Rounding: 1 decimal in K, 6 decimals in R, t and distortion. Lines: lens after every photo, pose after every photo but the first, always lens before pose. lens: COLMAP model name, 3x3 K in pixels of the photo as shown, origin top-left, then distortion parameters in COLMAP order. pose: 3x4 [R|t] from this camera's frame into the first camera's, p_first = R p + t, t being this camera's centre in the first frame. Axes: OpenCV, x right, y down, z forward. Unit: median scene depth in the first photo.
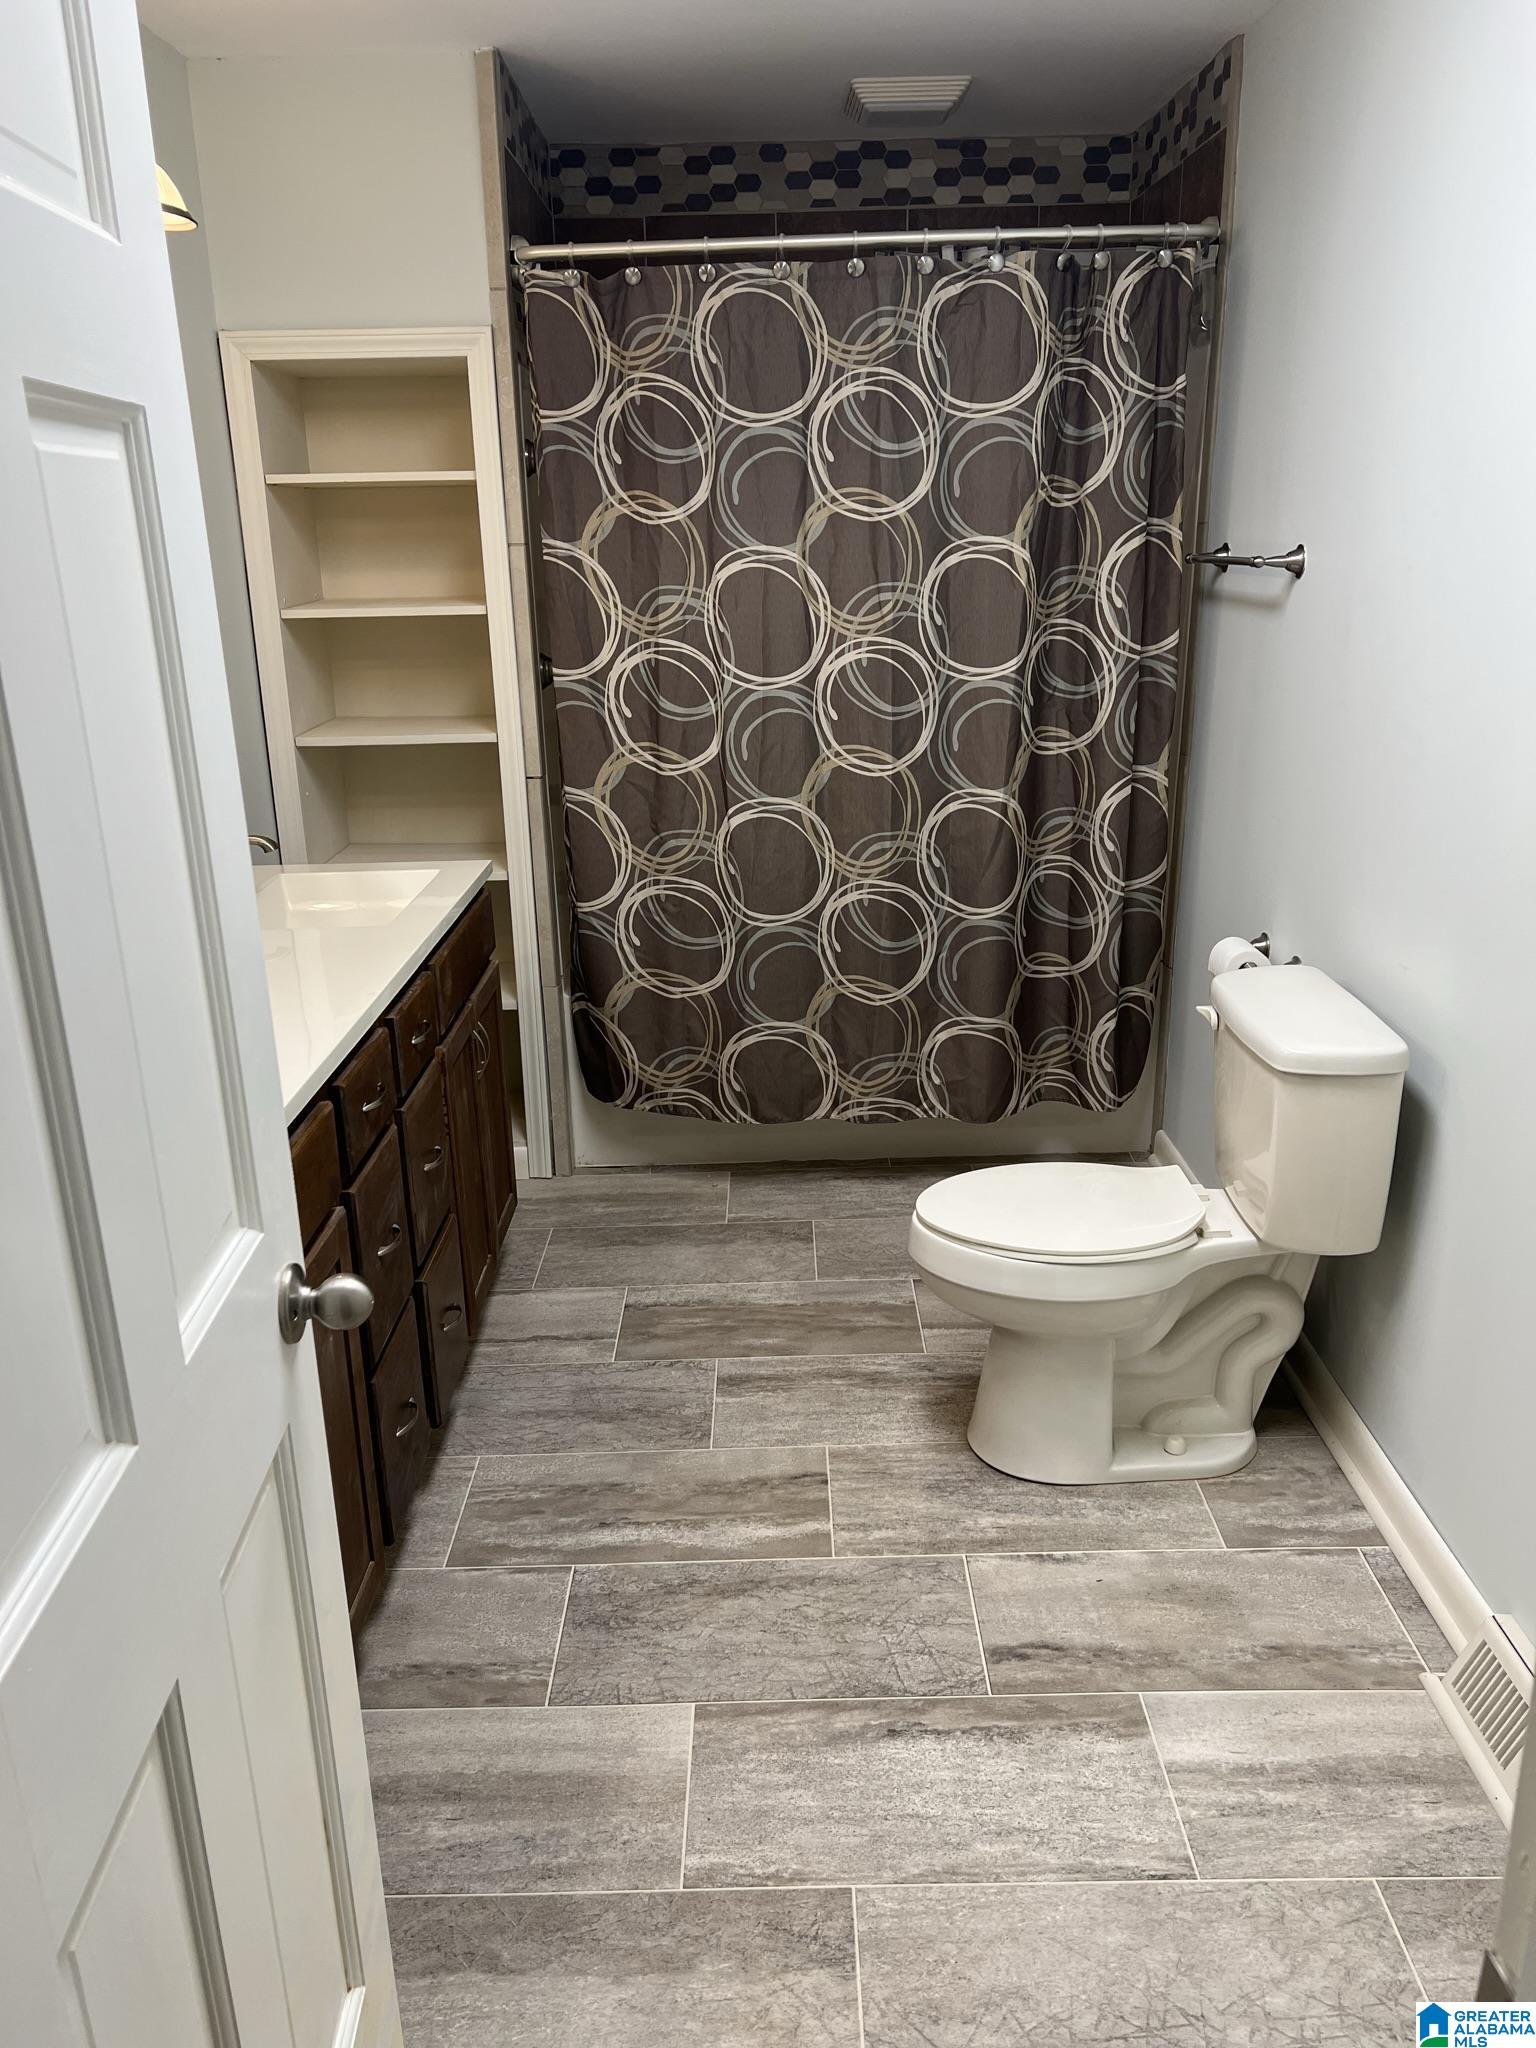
lens RADIAL K [[1543.5, 0, 768.8], [0, 1543.5, 1031.2], [0, 0, 1]] dist [0.060441, -0.063339]
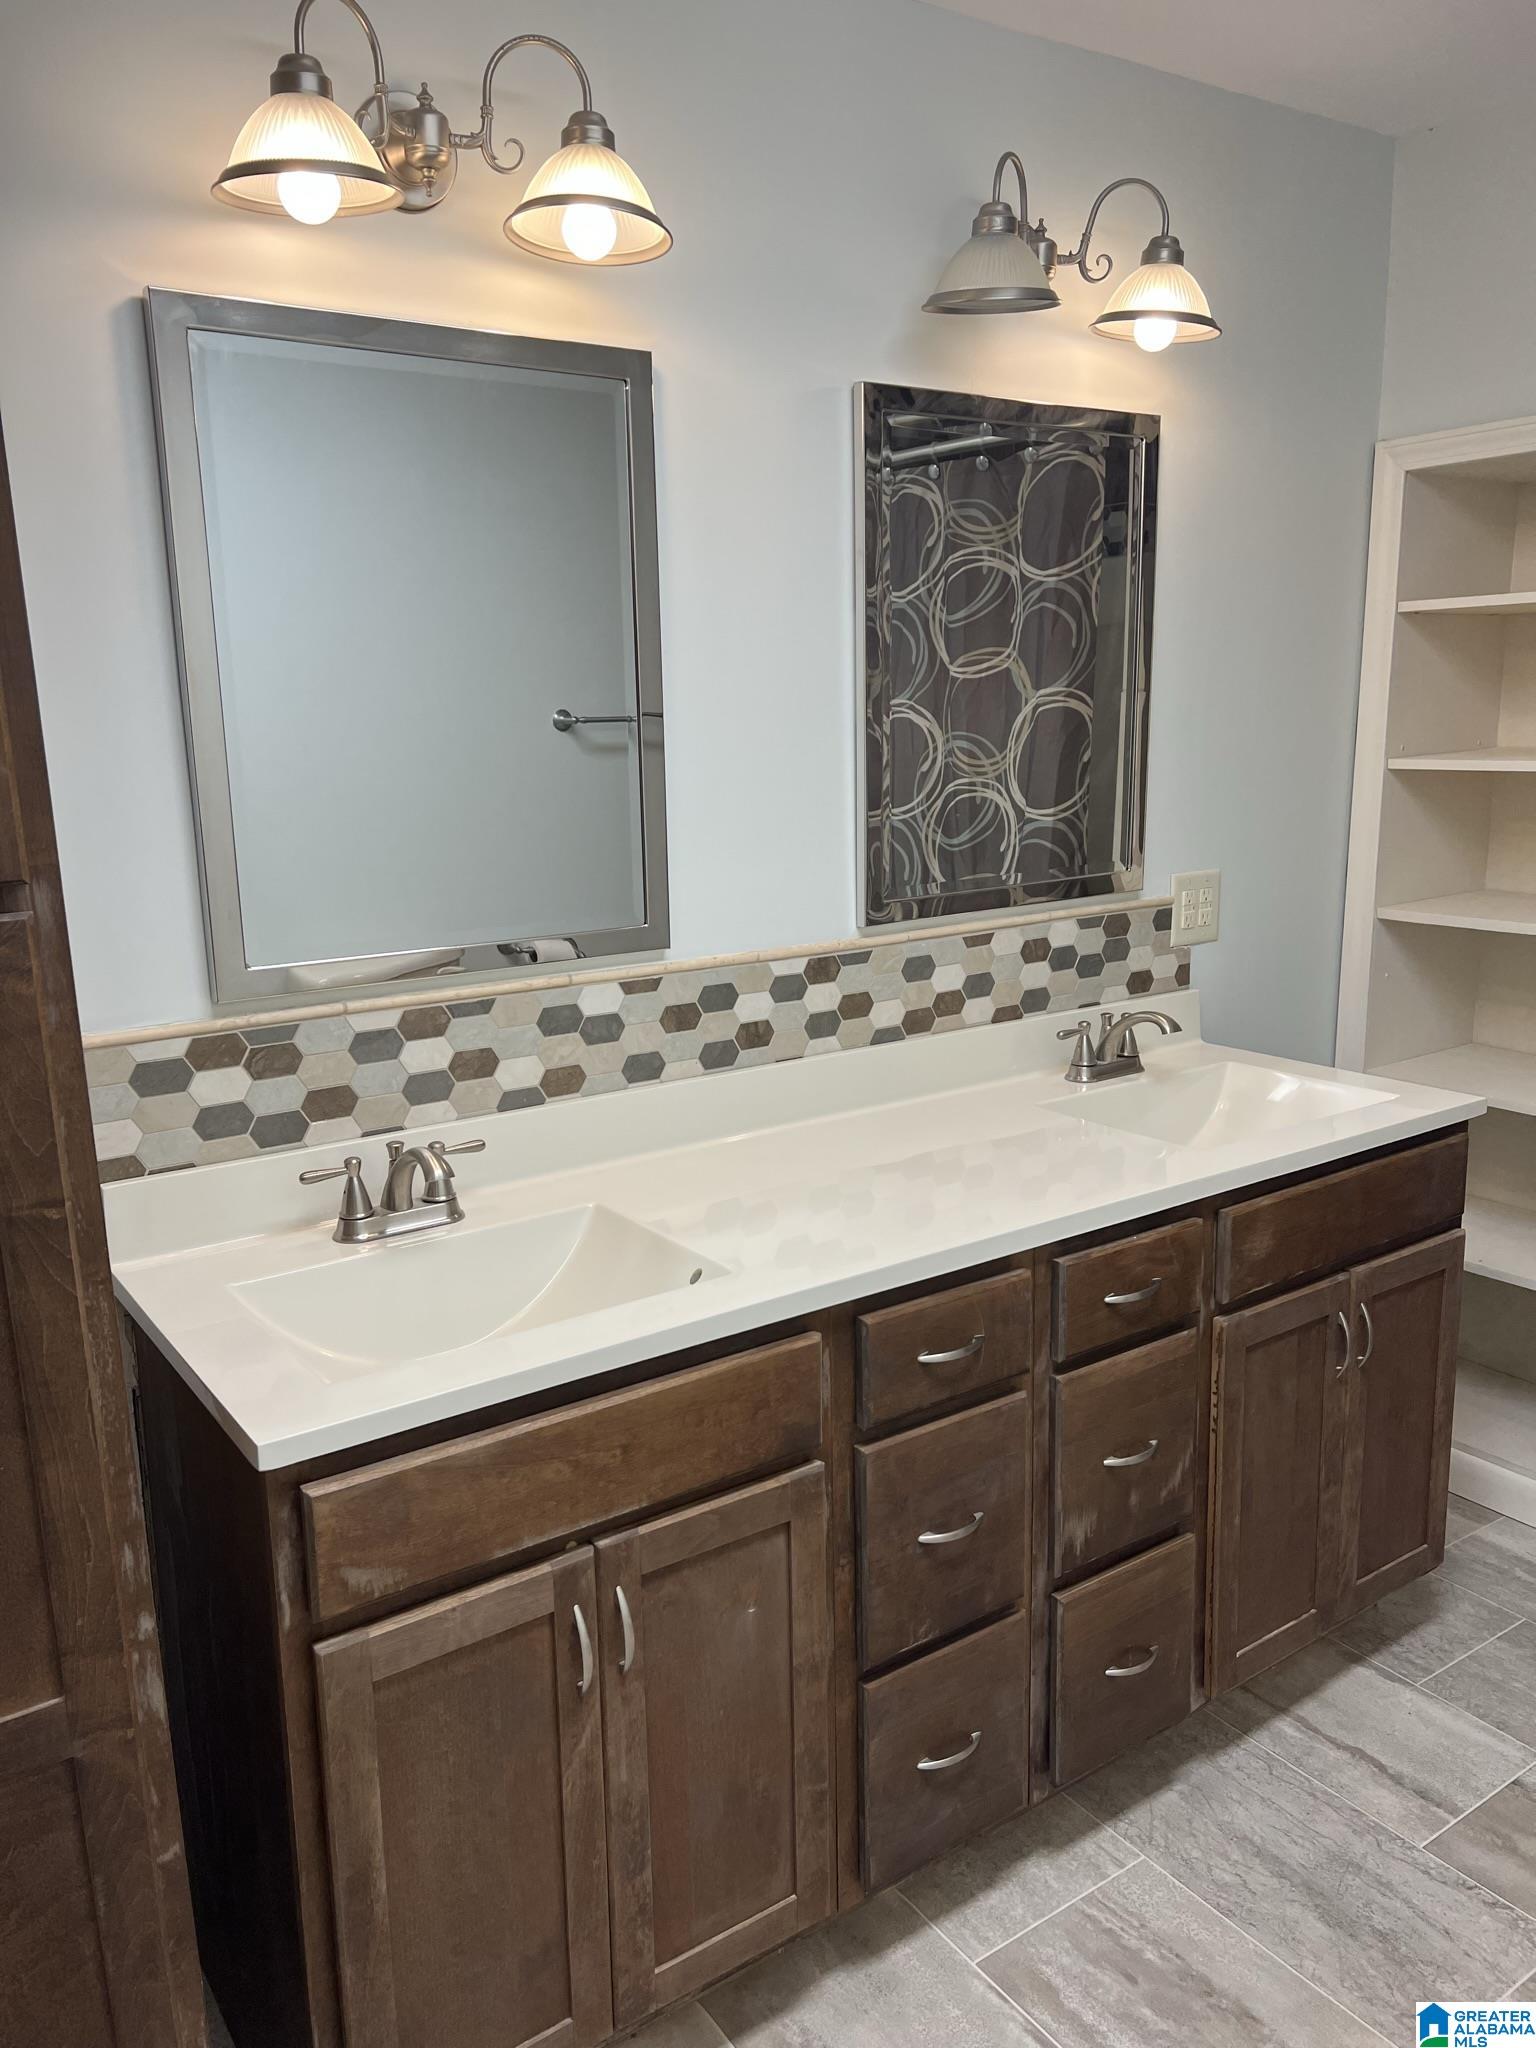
lens RADIAL K [[1543.5, 0, 766.4], [0, 1543.5, 1019.0], [0, 0, 1]] dist [0.060441, -0.063339]
pose [[0.564512, 0.175813, -0.806483, 0.228057], [-0.244133, 0.968902, 0.040335, -0.097544], [0.788495, 0.174120, 0.589879, 0.299720]]
